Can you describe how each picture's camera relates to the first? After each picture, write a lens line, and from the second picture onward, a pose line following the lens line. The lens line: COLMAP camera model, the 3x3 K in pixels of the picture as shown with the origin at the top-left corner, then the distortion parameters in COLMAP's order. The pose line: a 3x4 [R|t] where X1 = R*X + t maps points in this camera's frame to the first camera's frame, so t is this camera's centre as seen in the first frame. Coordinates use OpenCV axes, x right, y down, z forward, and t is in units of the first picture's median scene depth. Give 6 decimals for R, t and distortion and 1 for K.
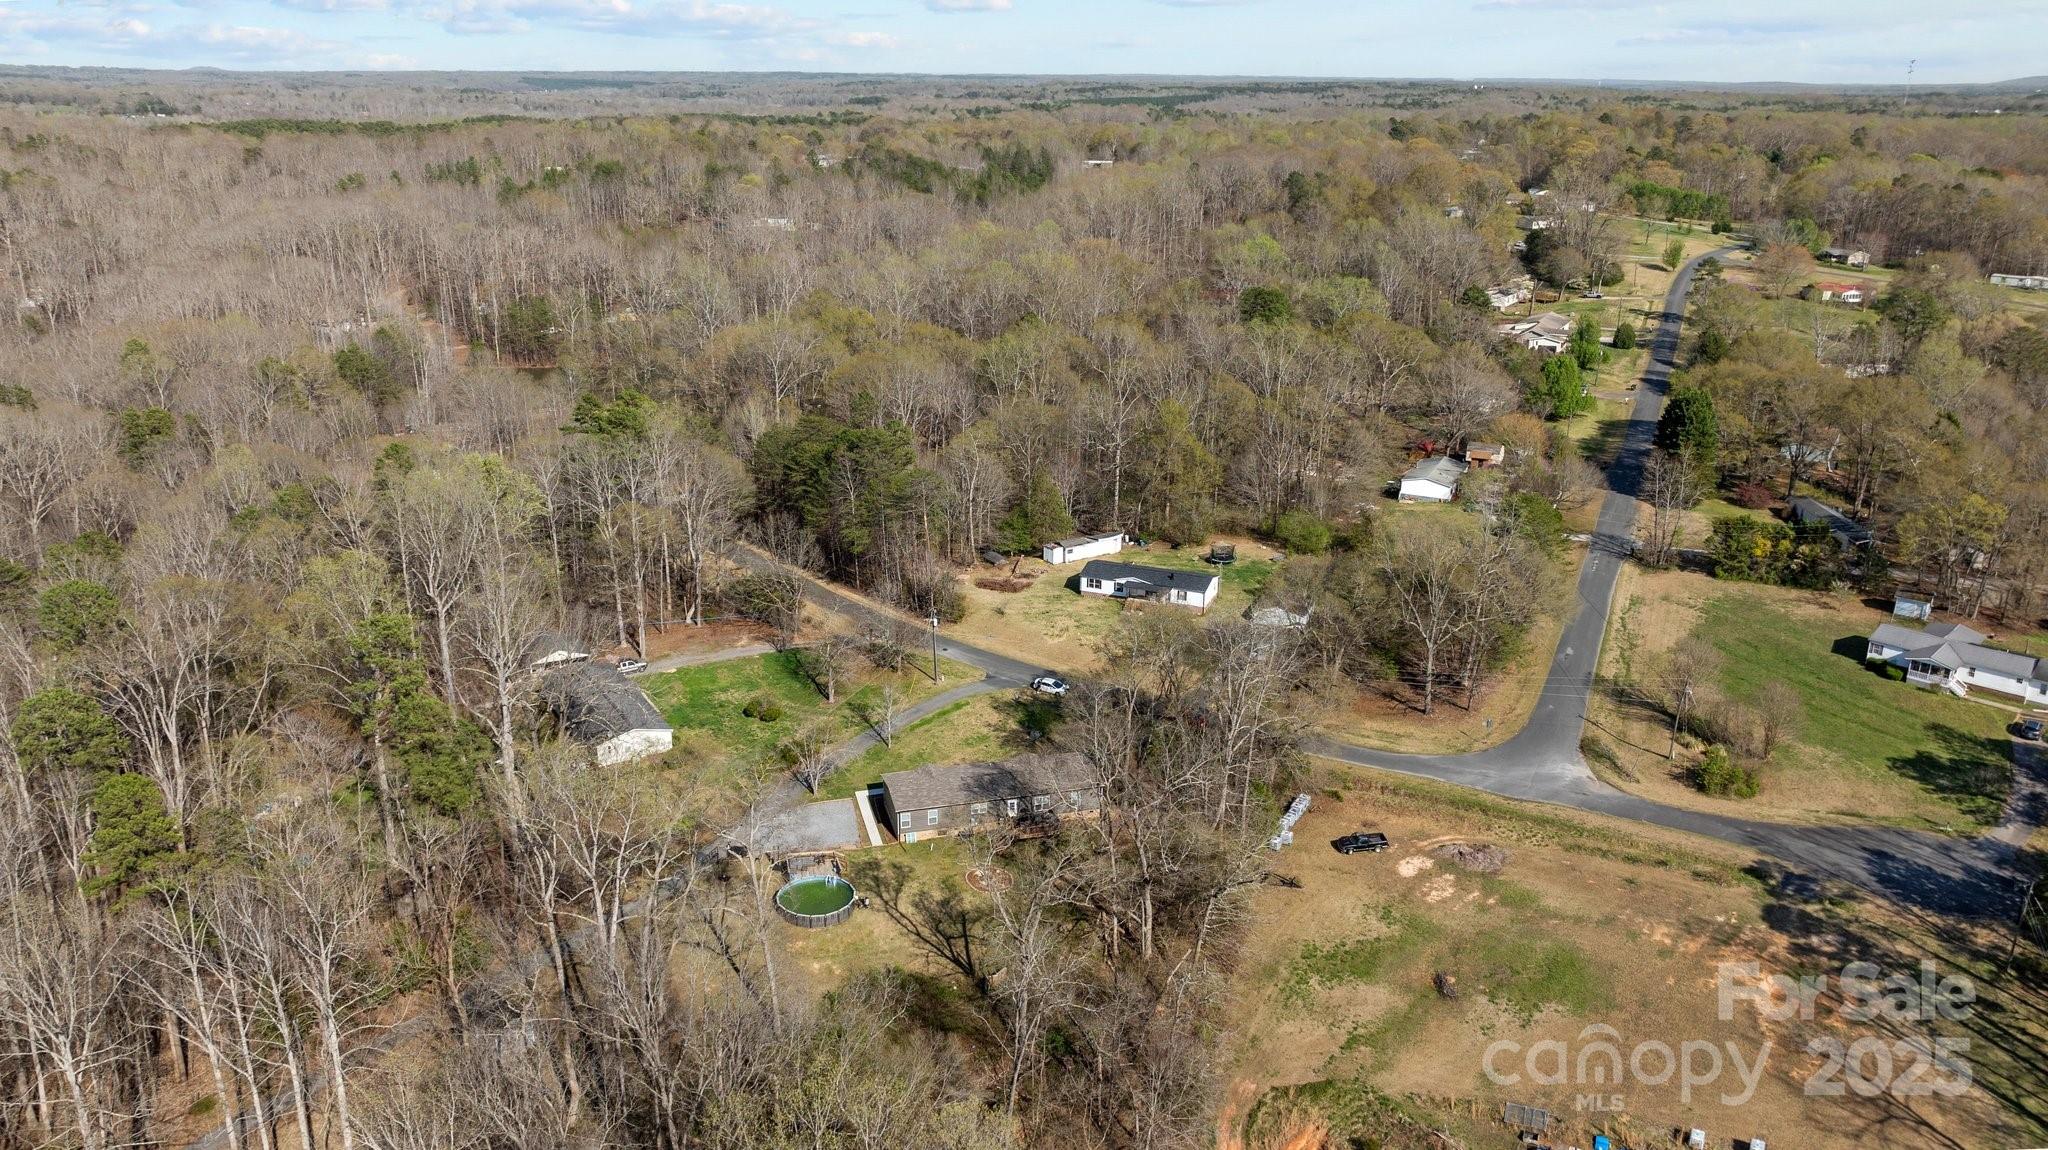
lens RADIAL K [[1490.5, 0, 1024.0], [0, 1490.5, 575.0], [0, 0, 1]] dist [0.000580, 0.000562]
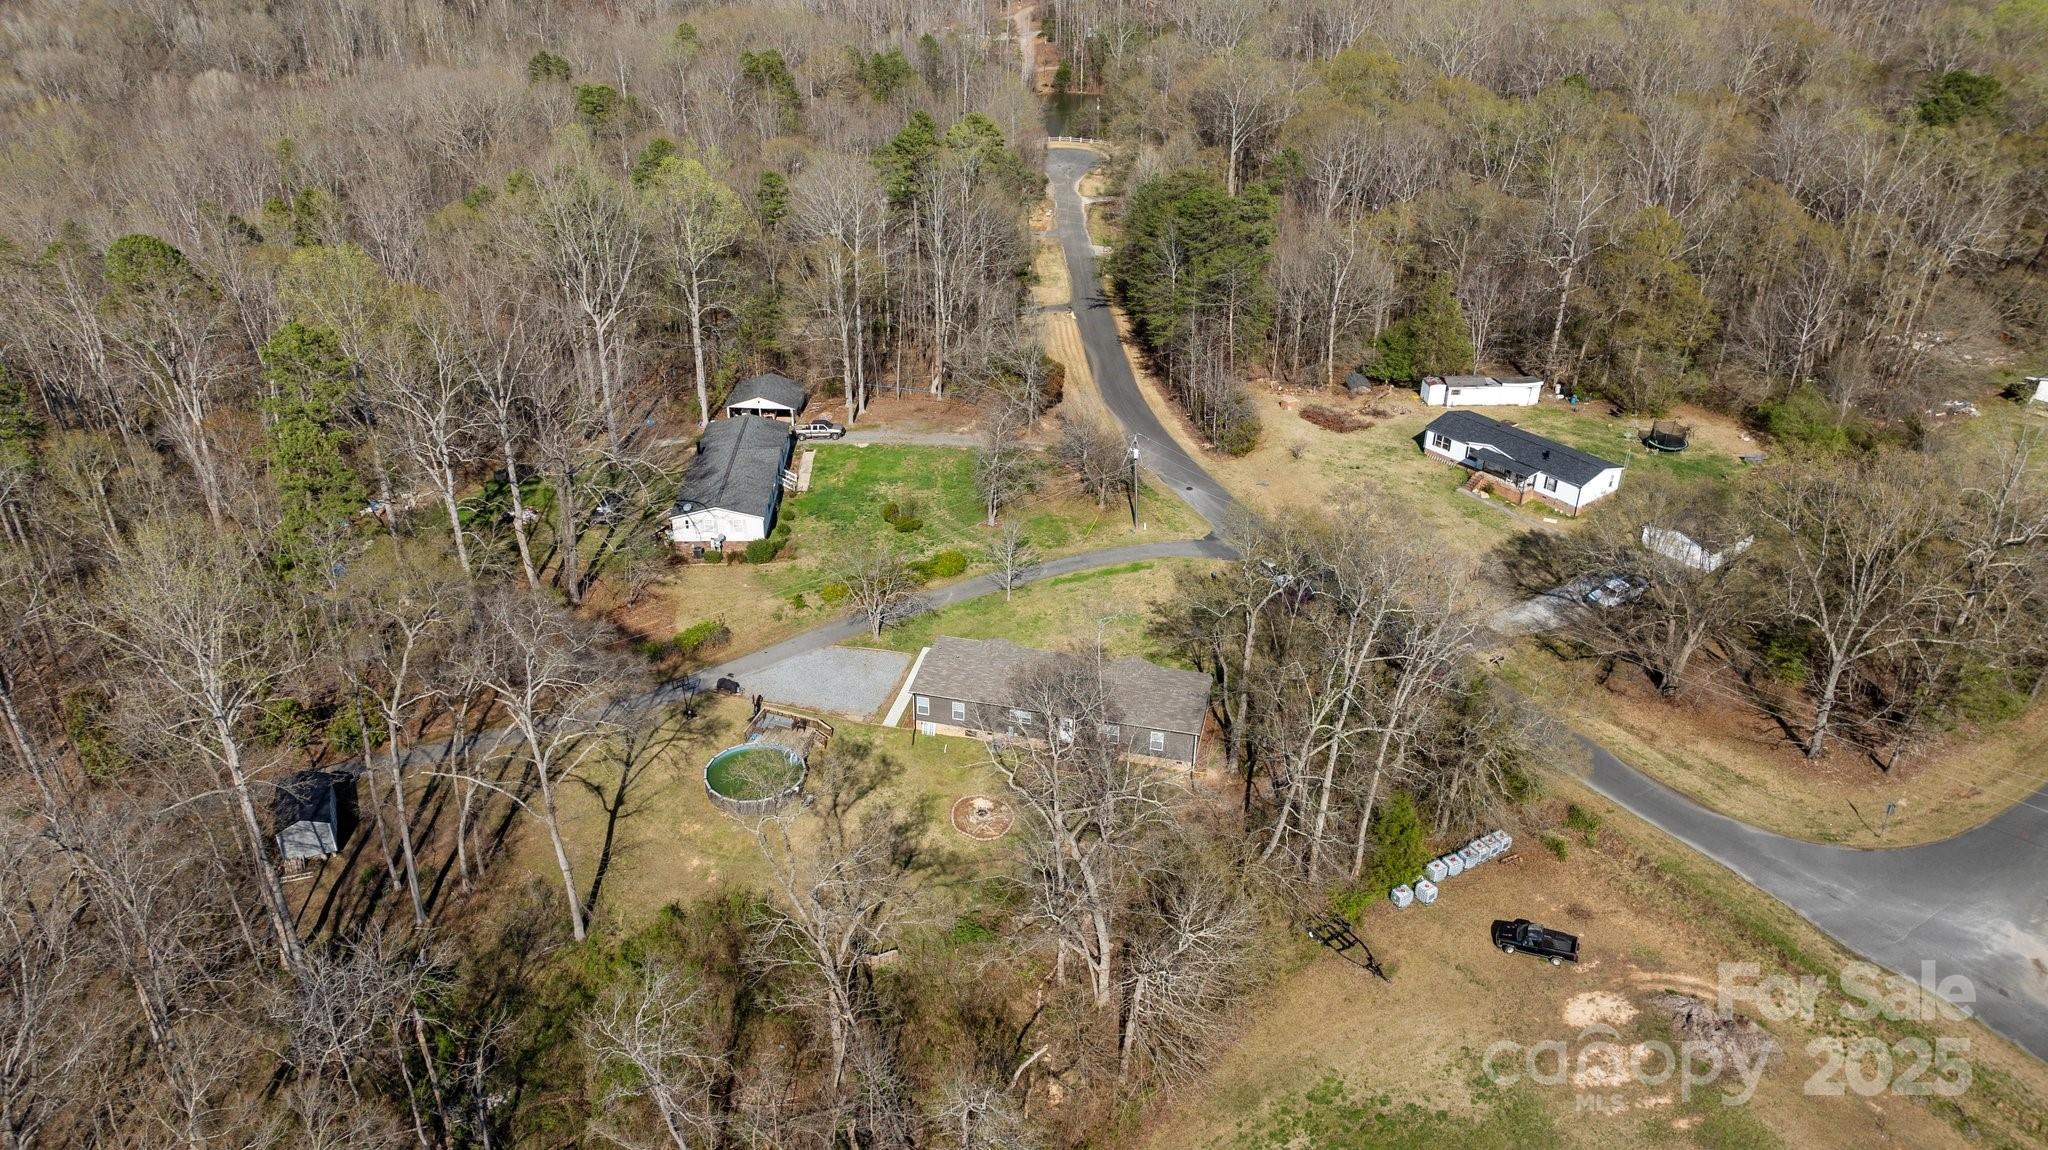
lens RADIAL K [[1444.2, 0, 1024.0], [0, 1444.2, 575.0], [0, 0, 1]] dist [-0.017822, 0.001033]
pose [[0.869626, 0.238641, -0.432205, 0.258271], [-0.165949, 0.965775, 0.199350, -0.051915], [0.464985, -0.101636, 0.879465, 0.377761]]
